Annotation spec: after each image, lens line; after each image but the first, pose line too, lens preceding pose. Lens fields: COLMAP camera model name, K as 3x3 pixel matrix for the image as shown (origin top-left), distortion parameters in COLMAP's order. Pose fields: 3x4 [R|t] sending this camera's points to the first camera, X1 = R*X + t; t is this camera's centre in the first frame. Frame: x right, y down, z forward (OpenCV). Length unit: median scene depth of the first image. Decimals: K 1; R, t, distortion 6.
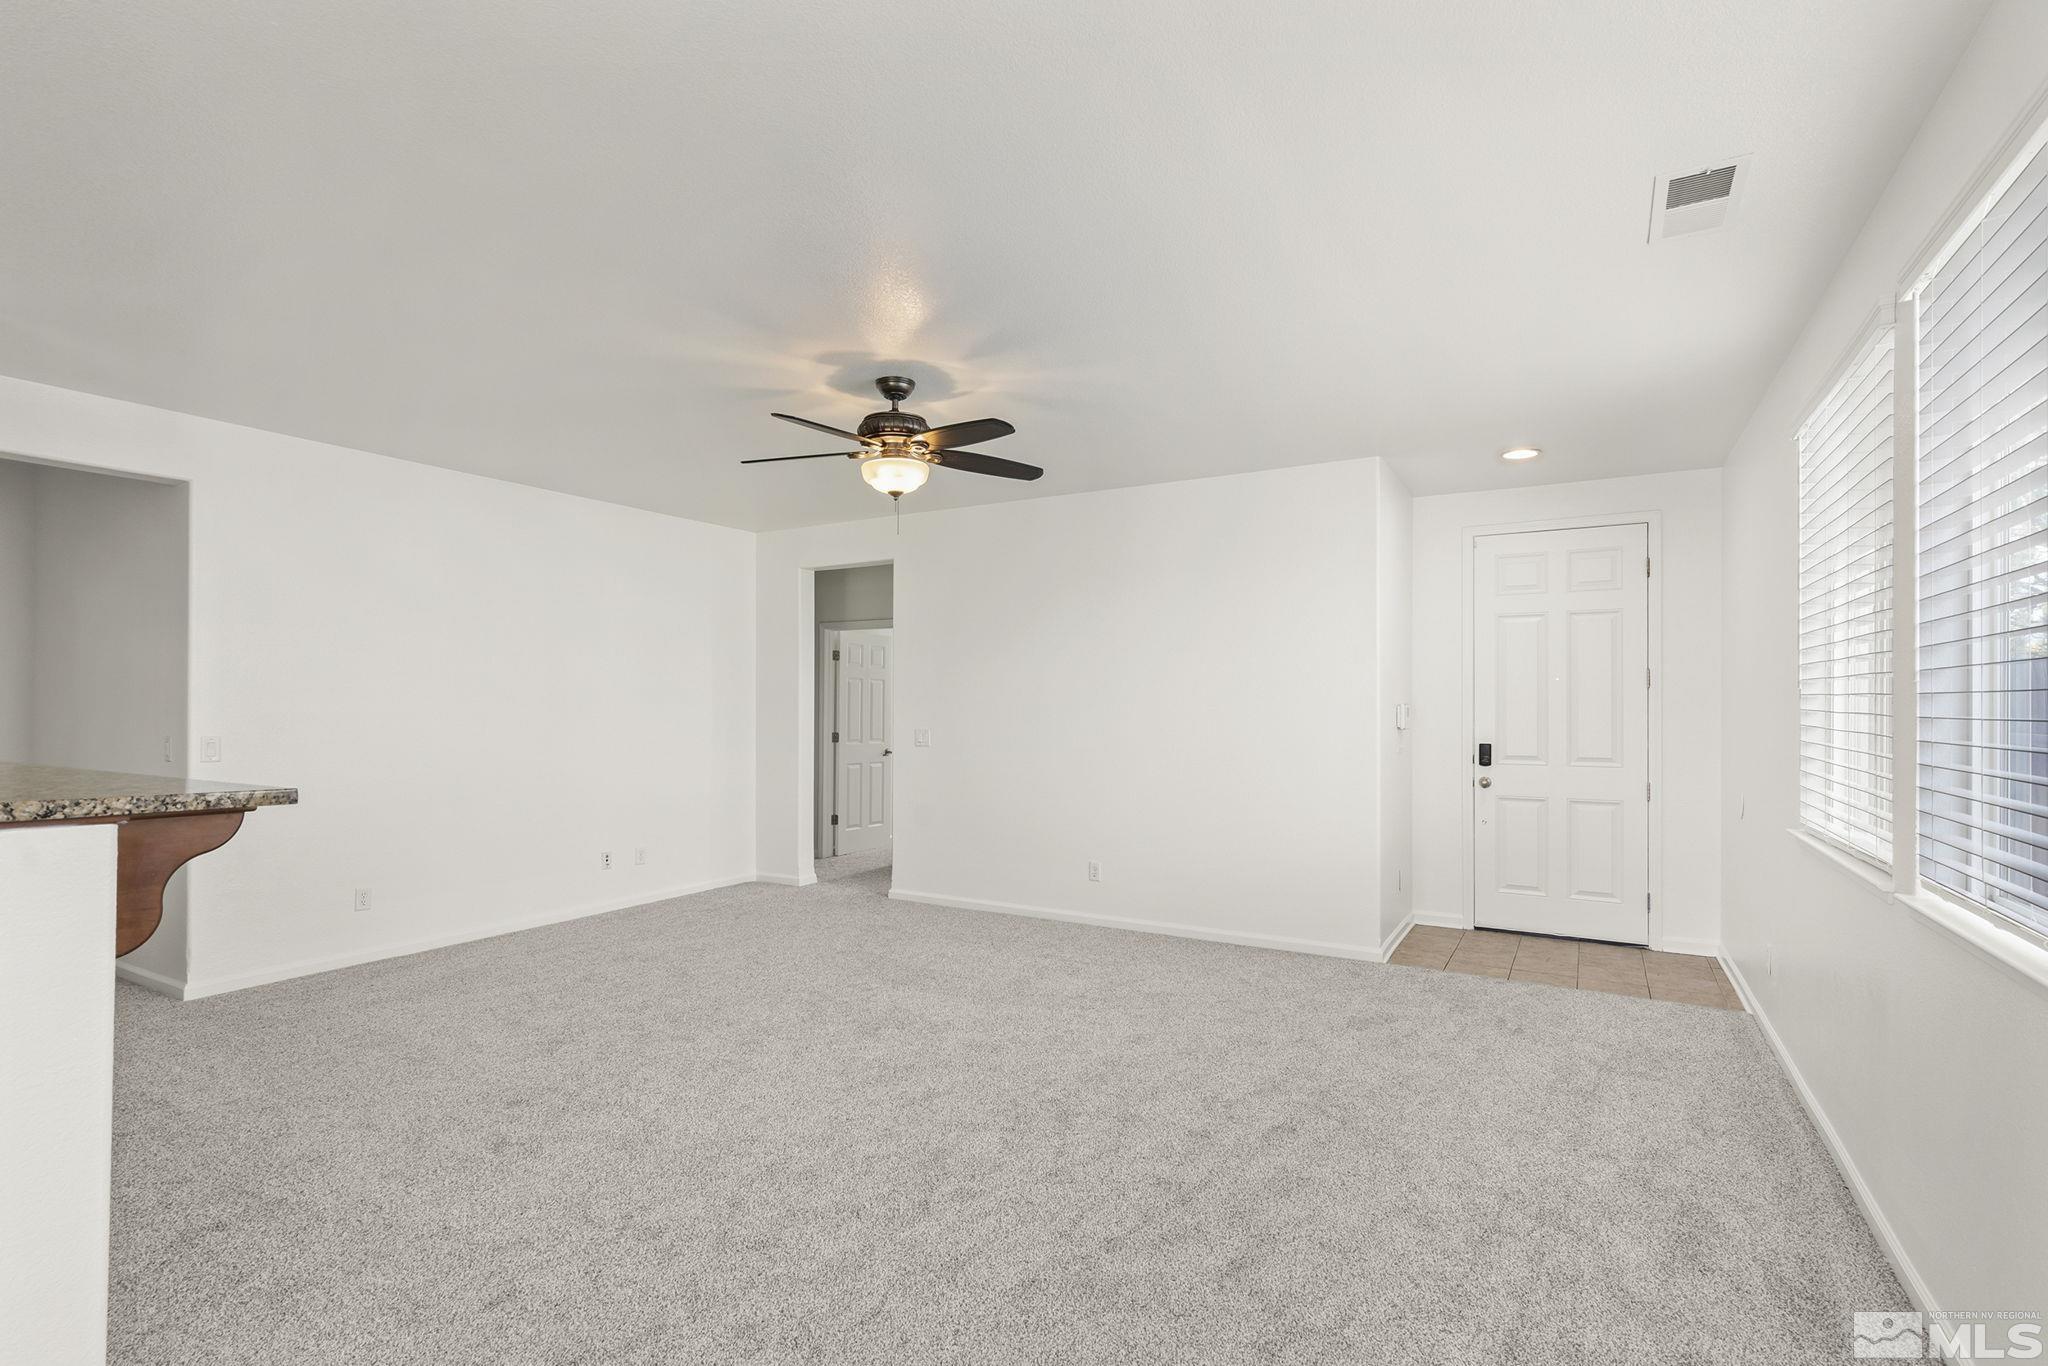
lens RADIAL K [[958.4, 0, 1018.9], [0, 958.4, 701.6], [0, 0, 1]] dist [-0.000949, 0.000025]
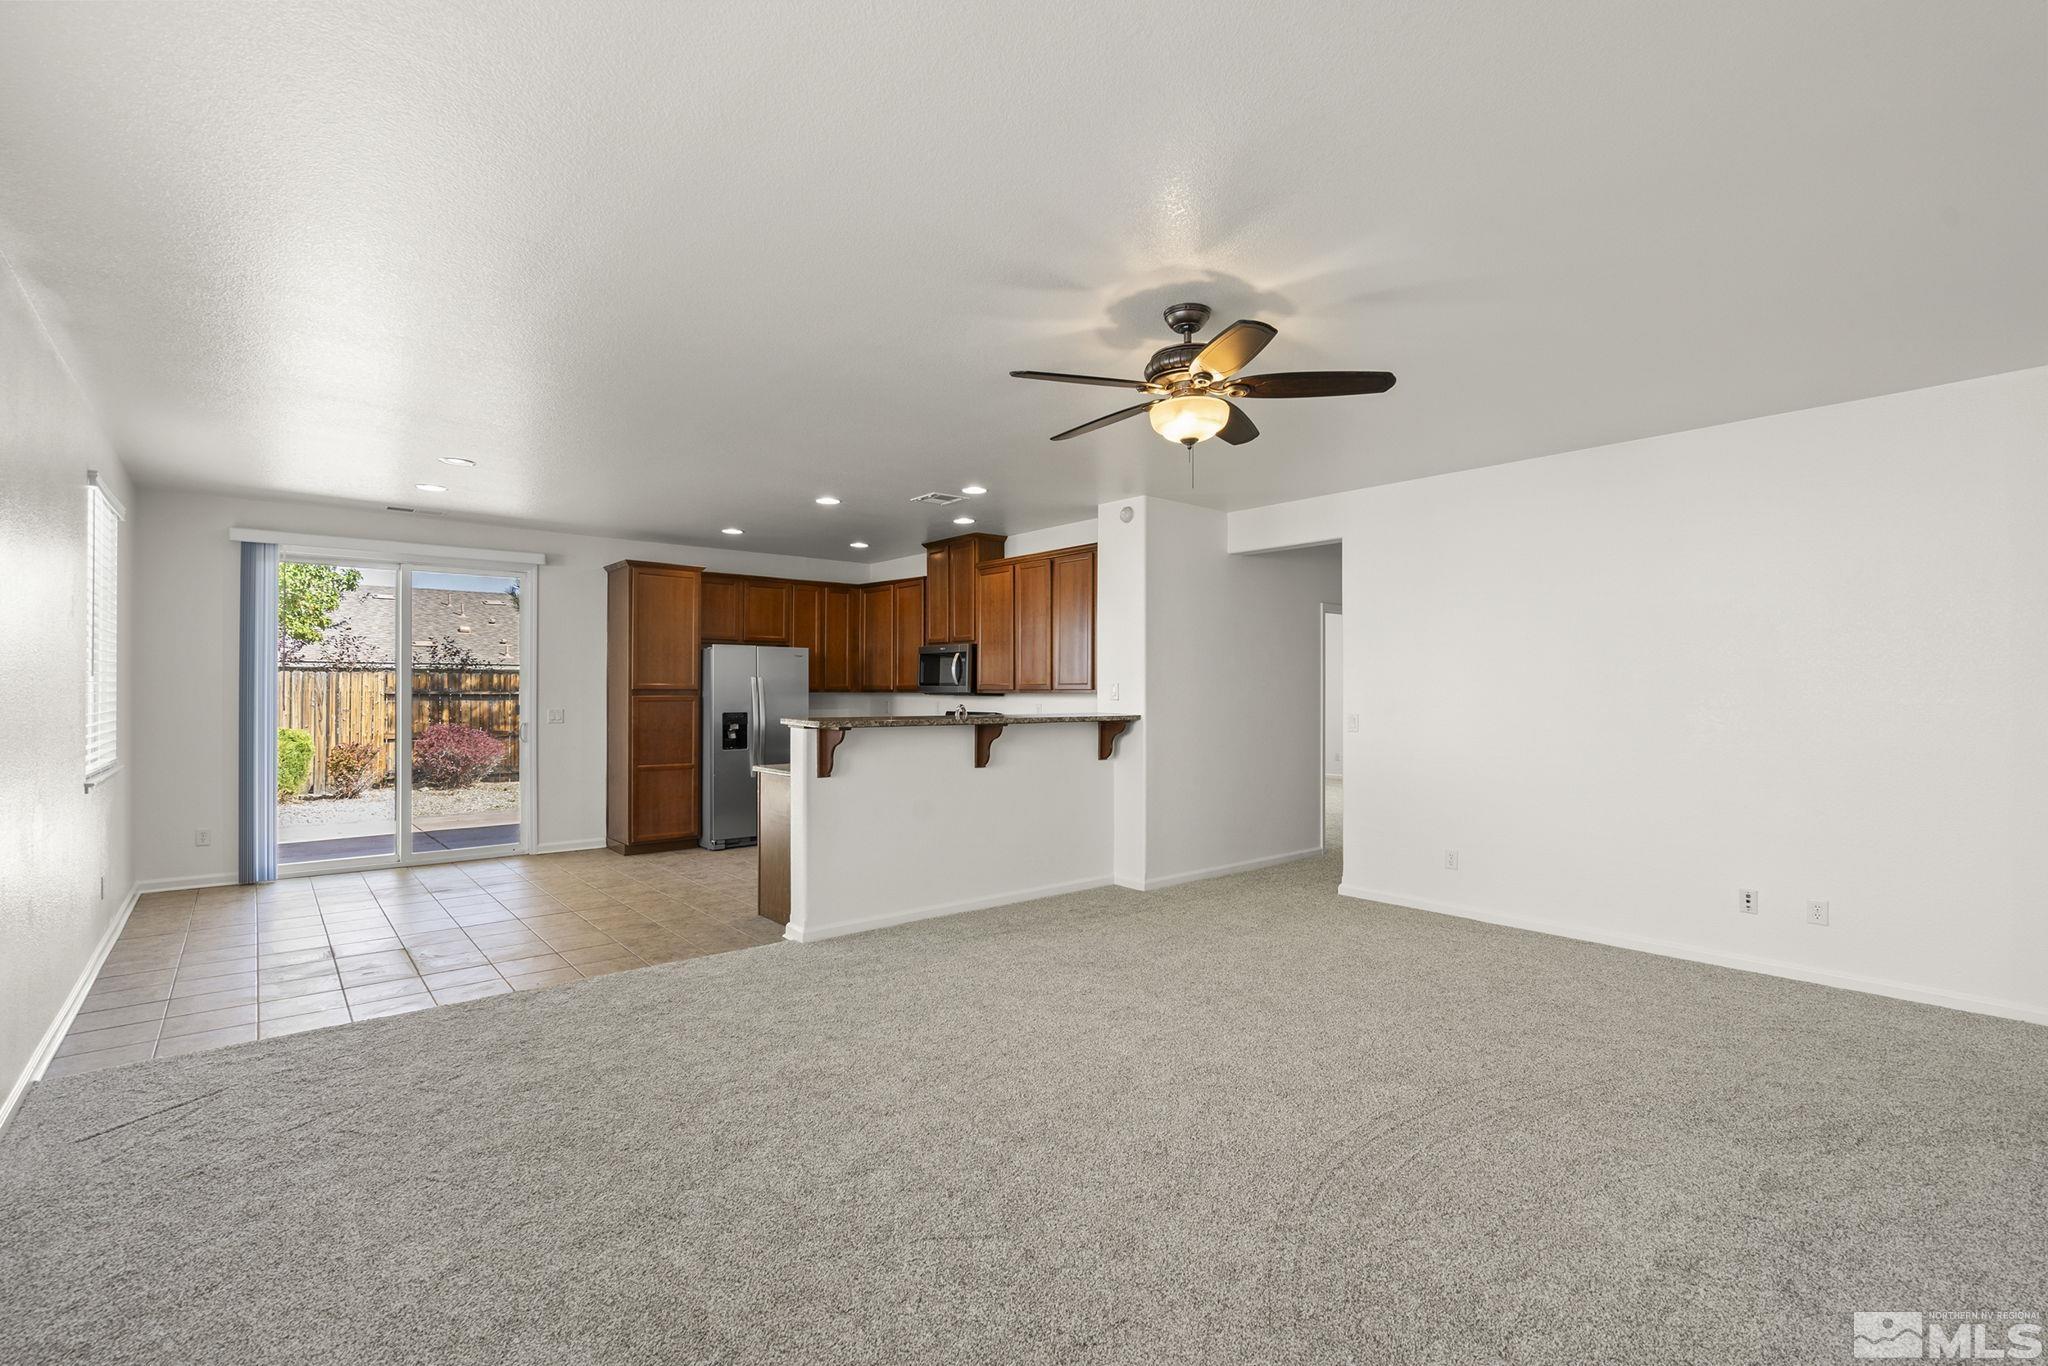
lens RADIAL K [[922.5, 0, 1024.0], [0, 922.5, 683.0], [0, 0, 1]] dist [-0.002846, -0.000222]
pose [[-0.336503, -0.011183, -0.941616, 0.688765], [0.001611, 0.999921, -0.012451, 0.008090], [0.941681, -0.005707, -0.336458, 1.135397]]
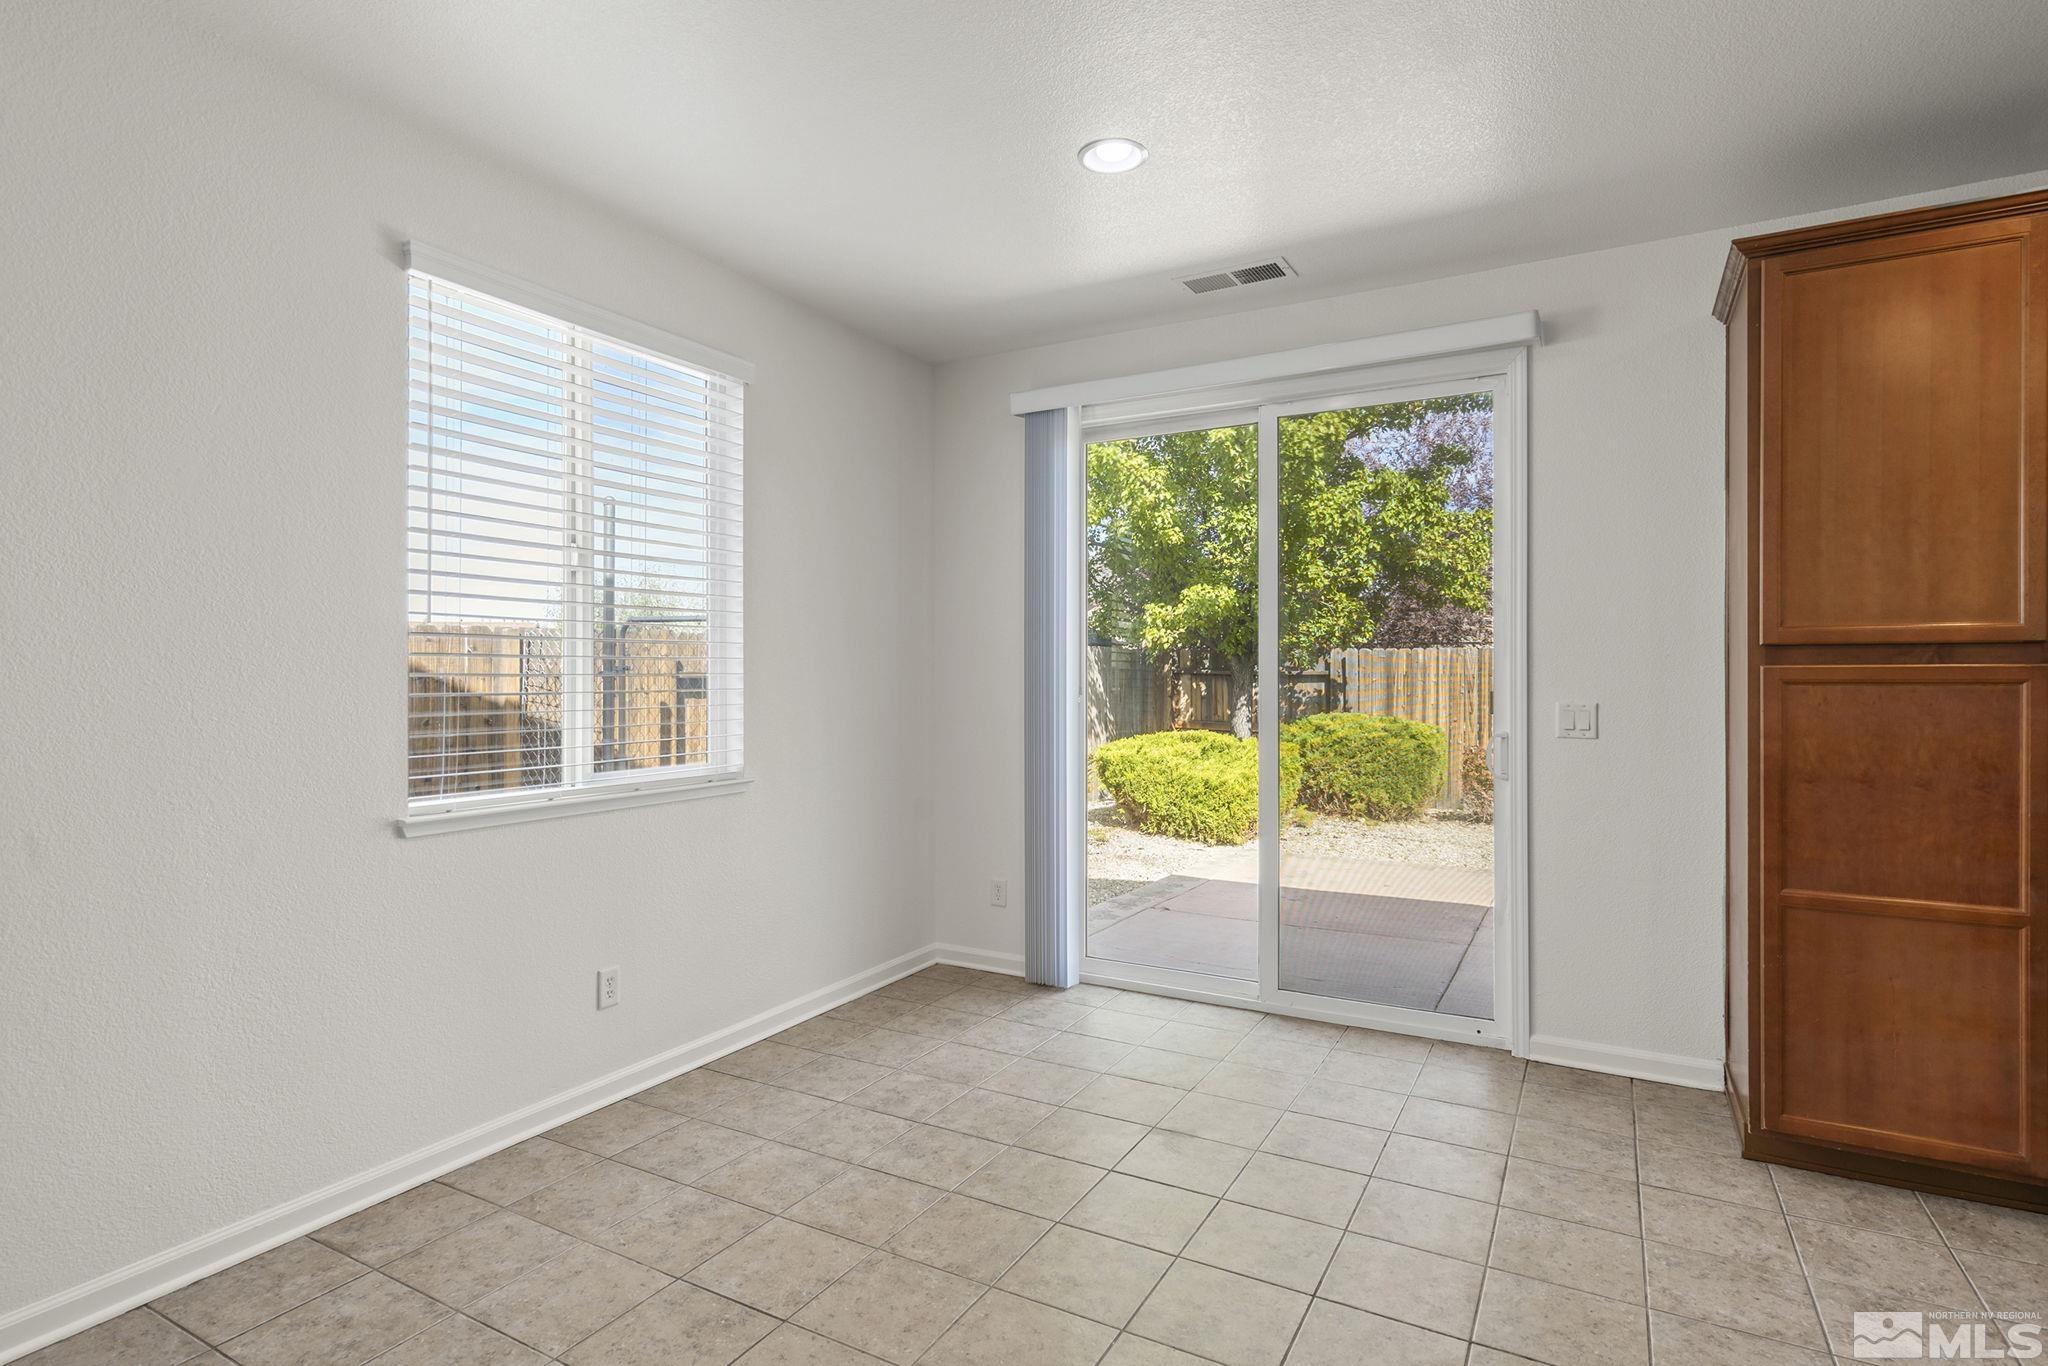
lens RADIAL K [[1037.2, 0, 1021.8], [0, 1037.2, 678.6], [0, 0, 1]] dist [-0.000177, 0.000506]
pose [[-0.999830, -0.004293, -0.017946, -0.349751], [-0.004222, 0.999983, -0.004005, 0.022390], [0.017963, -0.003929, -0.999831, 0.392817]]
